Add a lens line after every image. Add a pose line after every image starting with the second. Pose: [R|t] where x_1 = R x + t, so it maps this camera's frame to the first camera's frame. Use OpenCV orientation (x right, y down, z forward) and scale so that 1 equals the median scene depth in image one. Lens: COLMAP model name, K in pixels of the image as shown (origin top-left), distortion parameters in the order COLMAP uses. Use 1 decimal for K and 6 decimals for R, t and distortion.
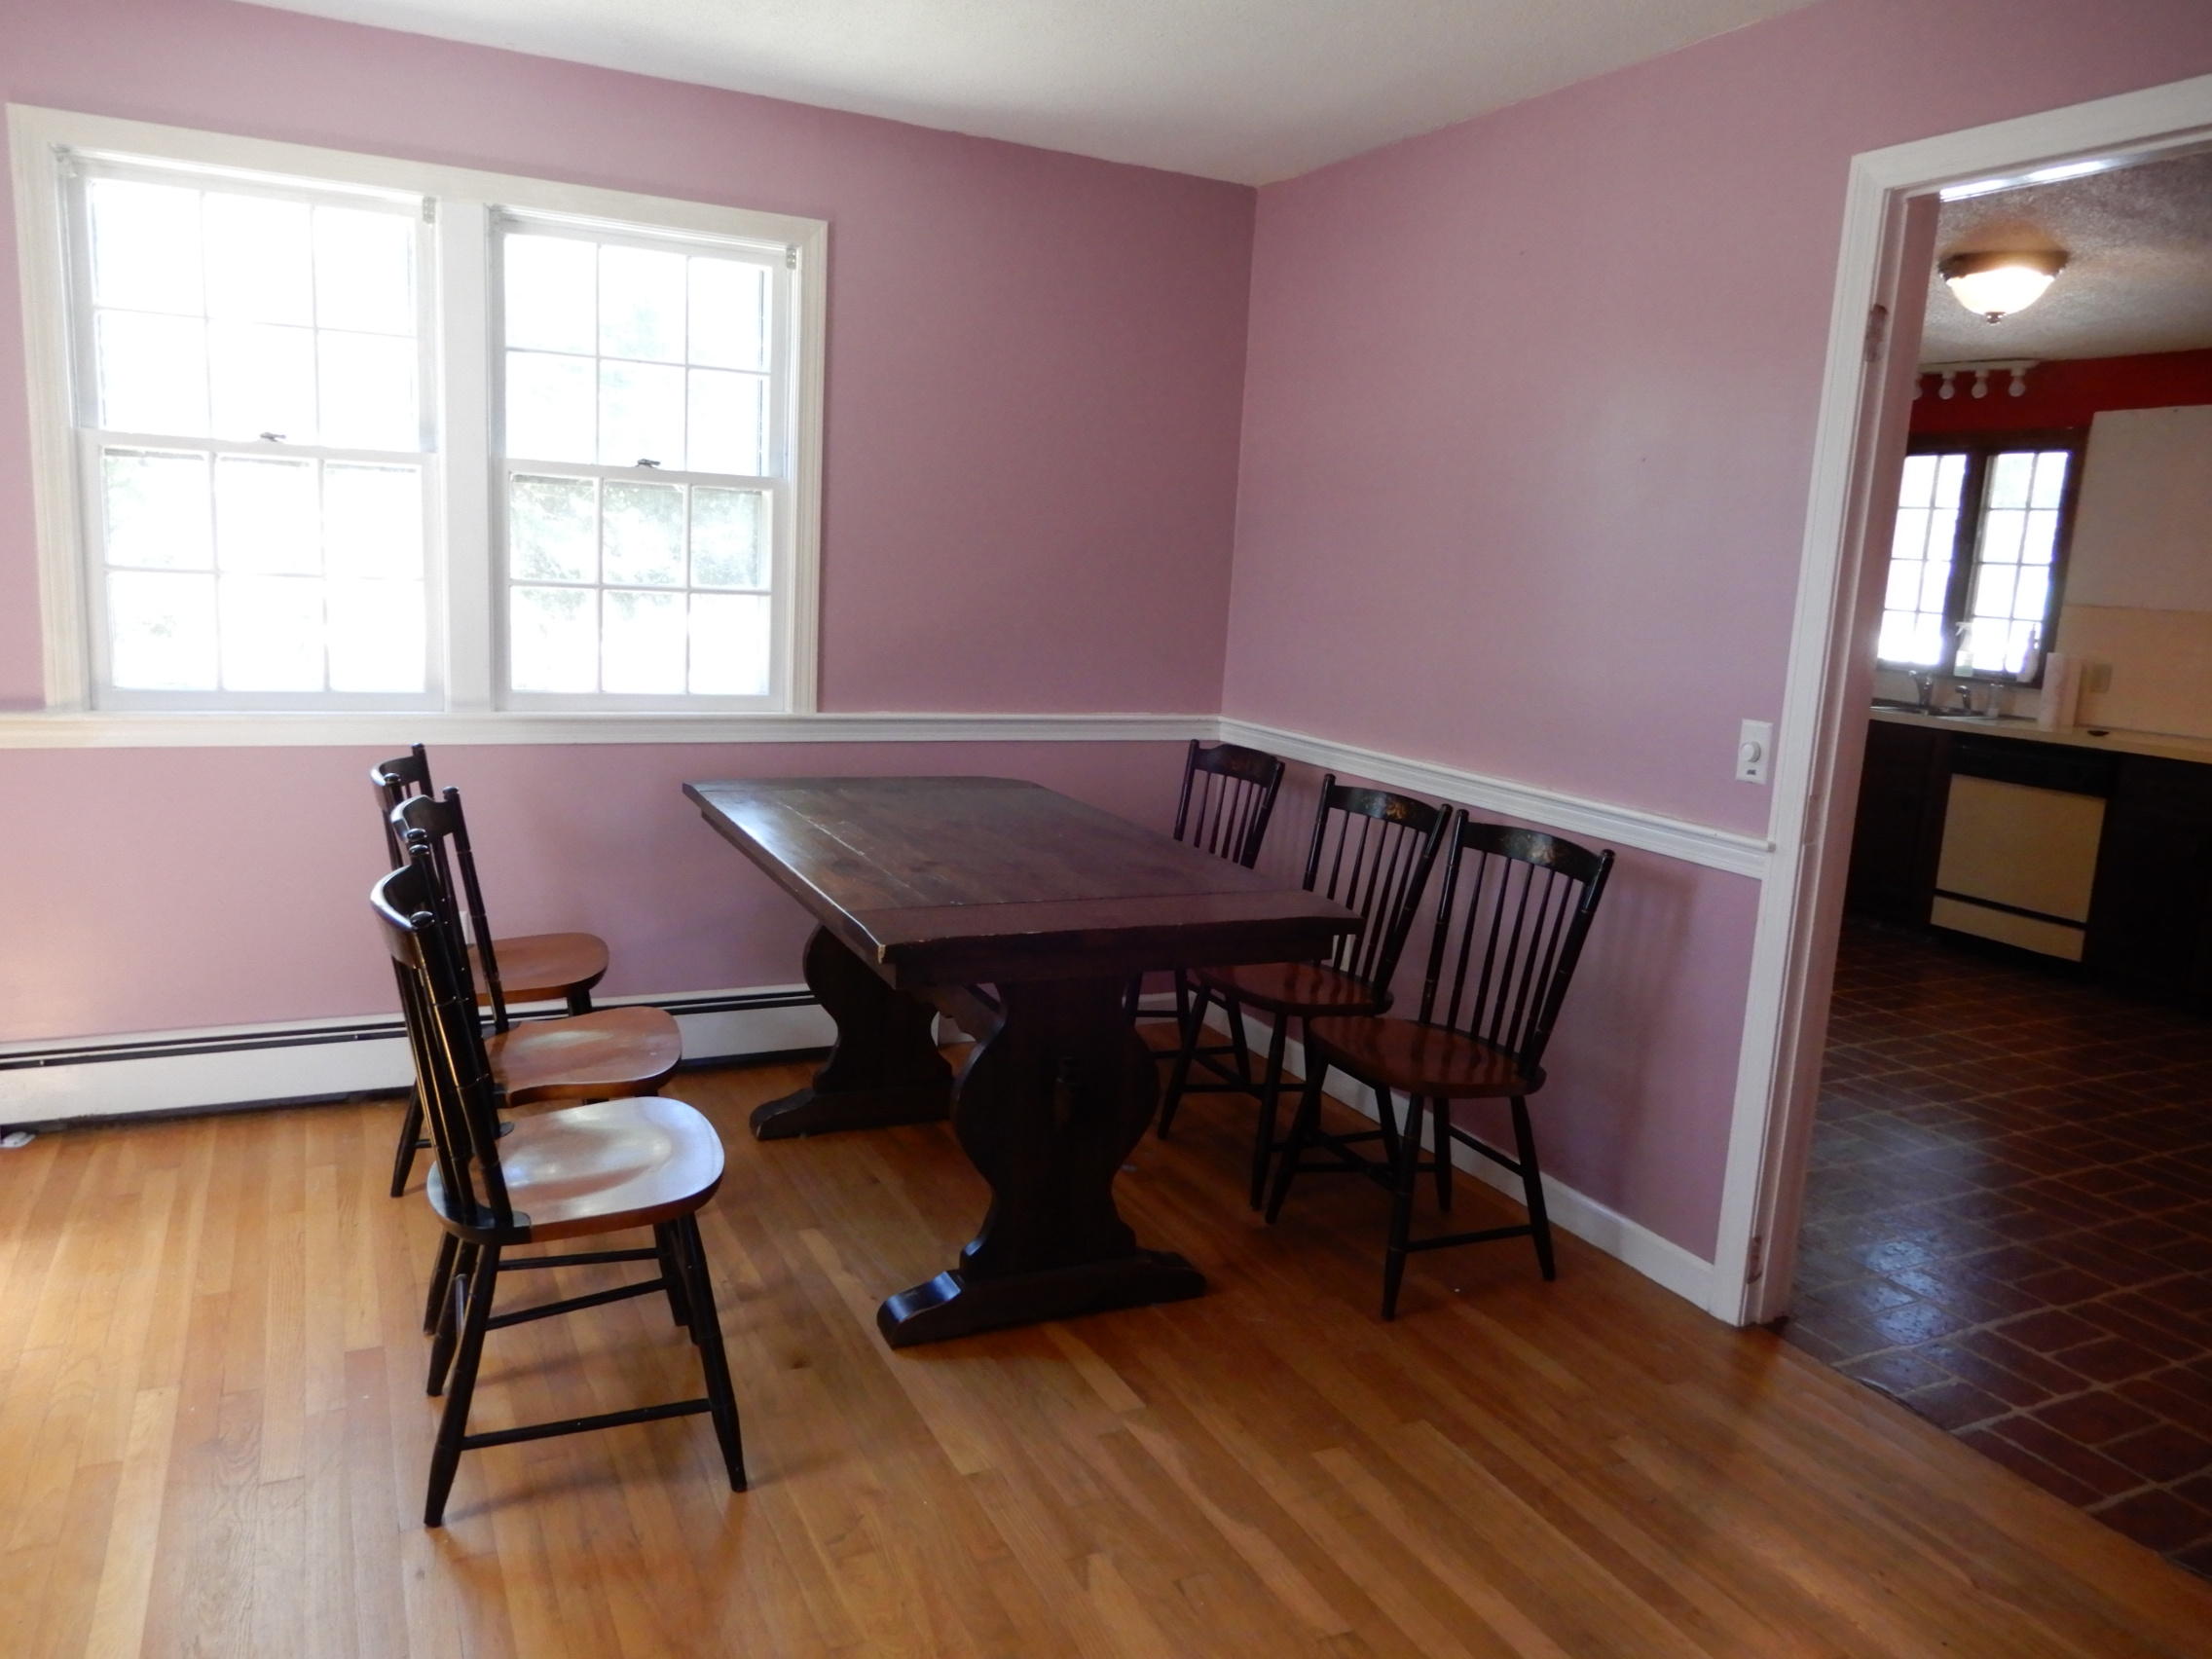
lens RADIAL K [[1559.3, 0, 1105.1], [0, 1559.3, 818.5], [0, 0, 1]] dist [0.013862, -0.015423]
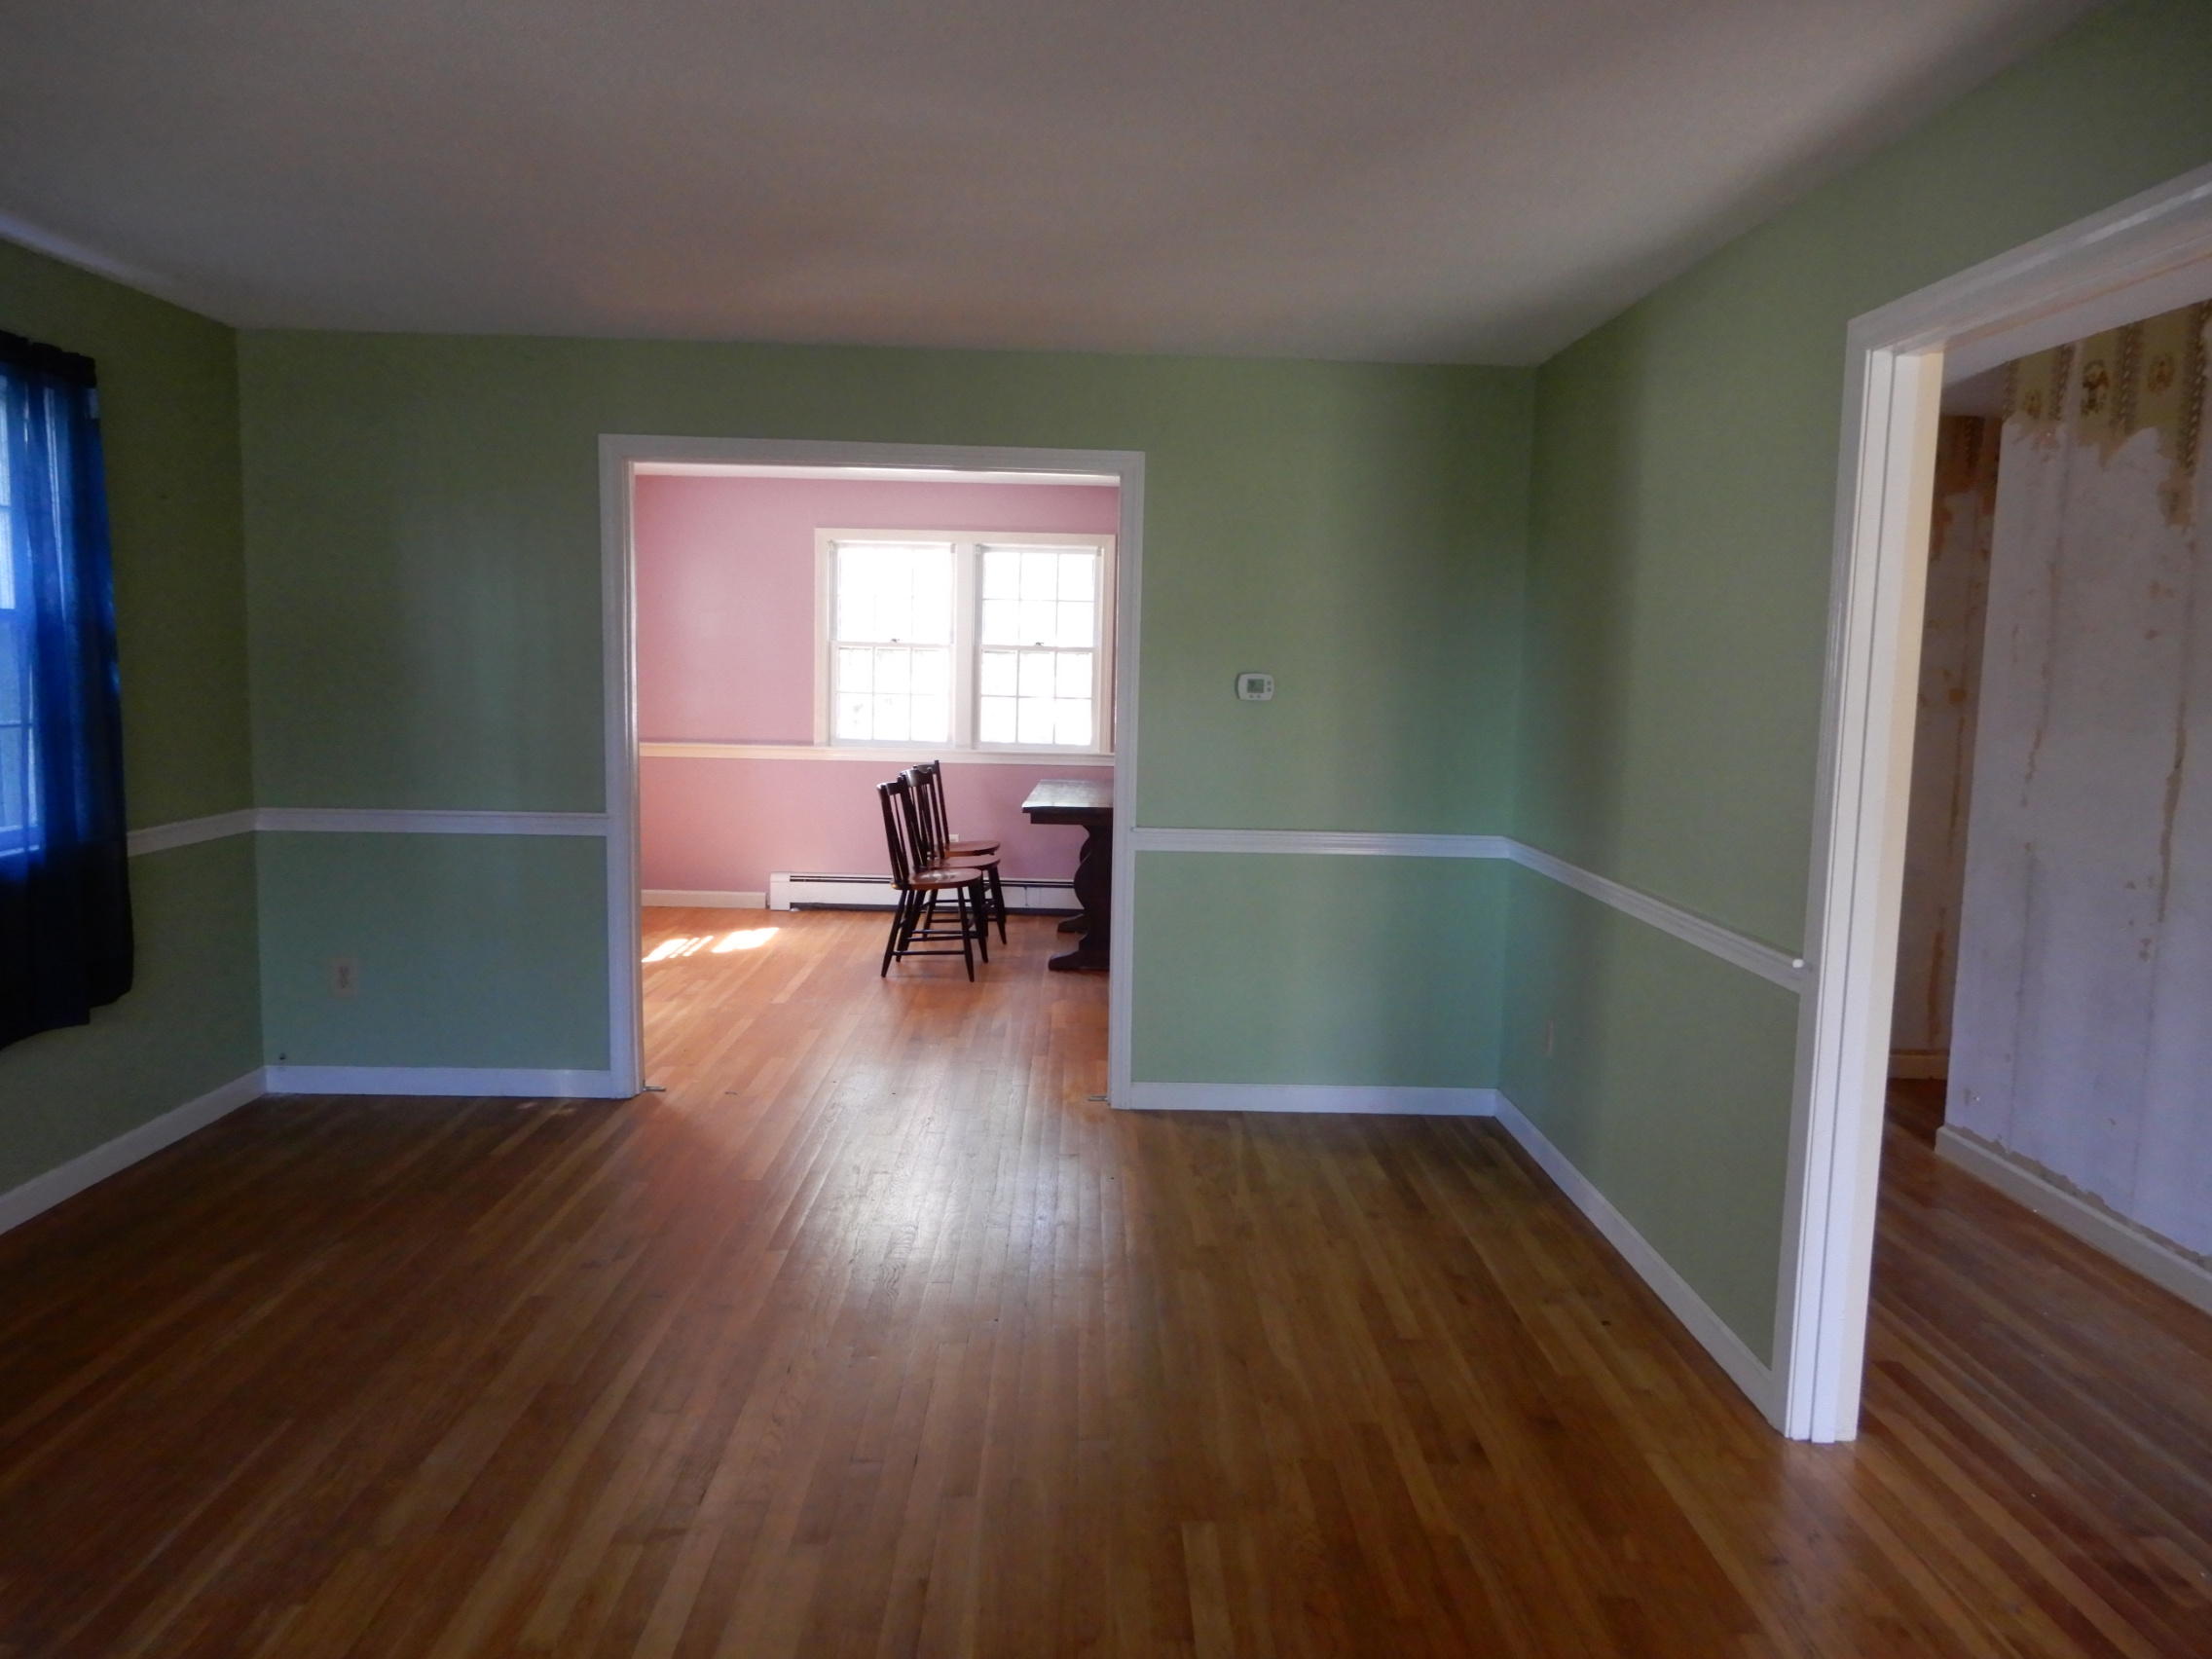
lens RADIAL K [[1559.3, 0, 1107.4], [0, 1559.3, 837.3], [0, 0, 1]] dist [0.013862, -0.015423]
pose [[0.896385, 0.013327, -0.443075, 0.545453], [-0.052186, 0.995770, -0.075626, 0.149939], [0.440193, 0.090913, 0.893289, -0.654142]]
